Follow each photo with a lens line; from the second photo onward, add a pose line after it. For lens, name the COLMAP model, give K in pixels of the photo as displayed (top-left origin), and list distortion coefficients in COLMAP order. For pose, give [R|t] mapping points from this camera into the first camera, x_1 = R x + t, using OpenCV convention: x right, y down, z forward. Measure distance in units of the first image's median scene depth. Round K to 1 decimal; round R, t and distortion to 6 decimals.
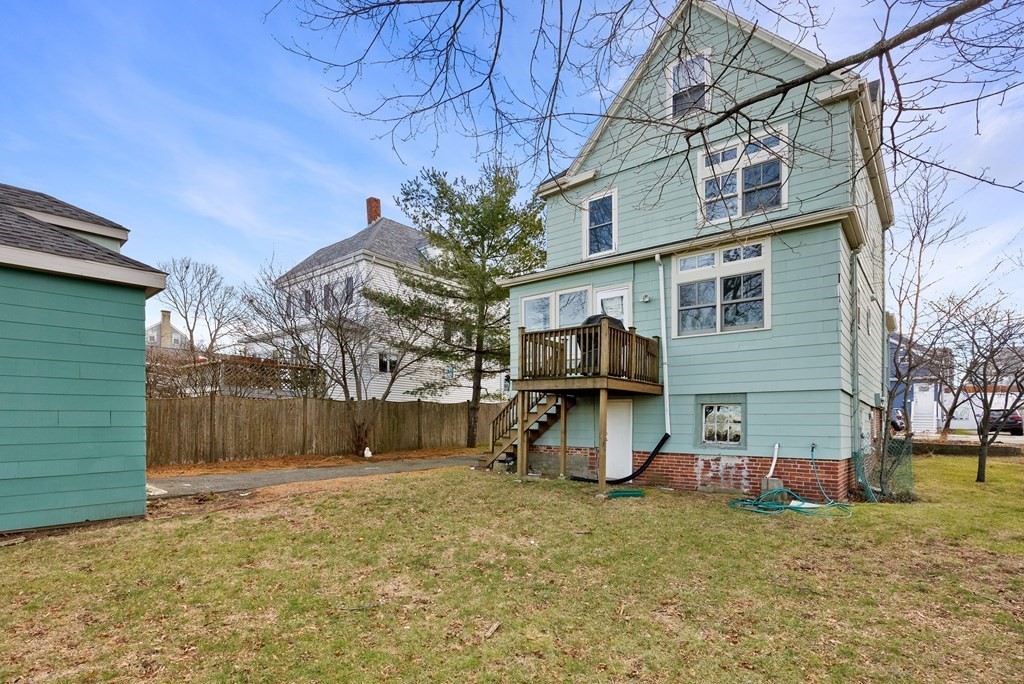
lens RADIAL K [[468.1, 0, 511.2], [0, 468.1, 391.5], [0, 0, 1]] dist [-0.001383, 0.000147]
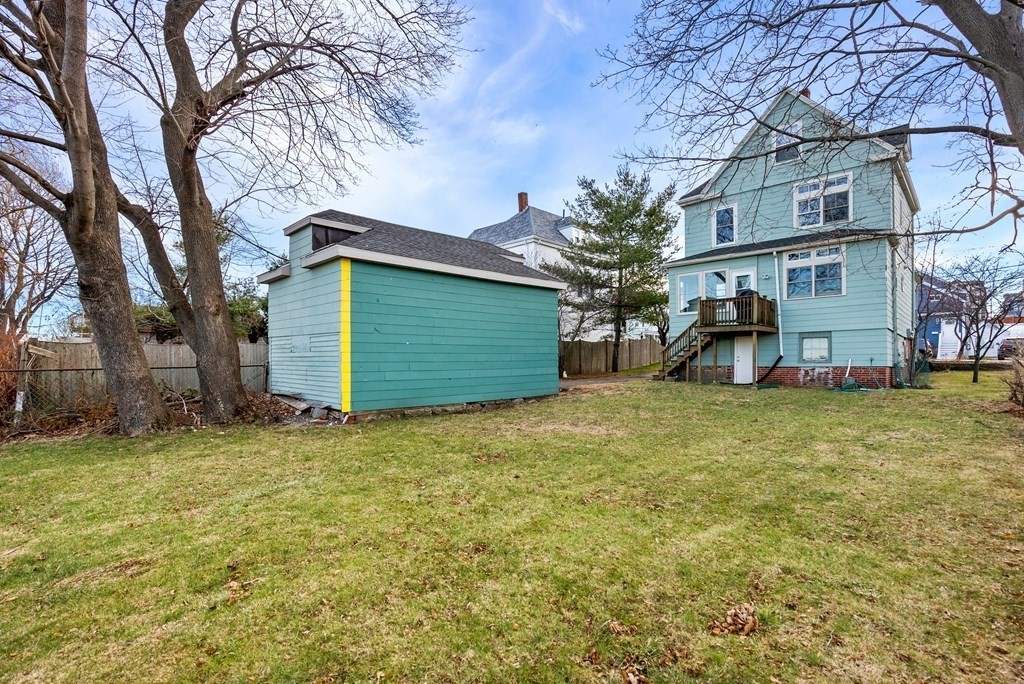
lens RADIAL K [[462.4, 0, 512.0], [0, 462.4, 342.0], [0, 0, 1]] dist [0.001608, 0.000109]
pose [[0.998709, -0.020969, -0.046275, -0.568574], [0.022050, 0.999493, 0.022974, -0.020452], [0.045770, -0.023964, 0.998665, -0.734990]]
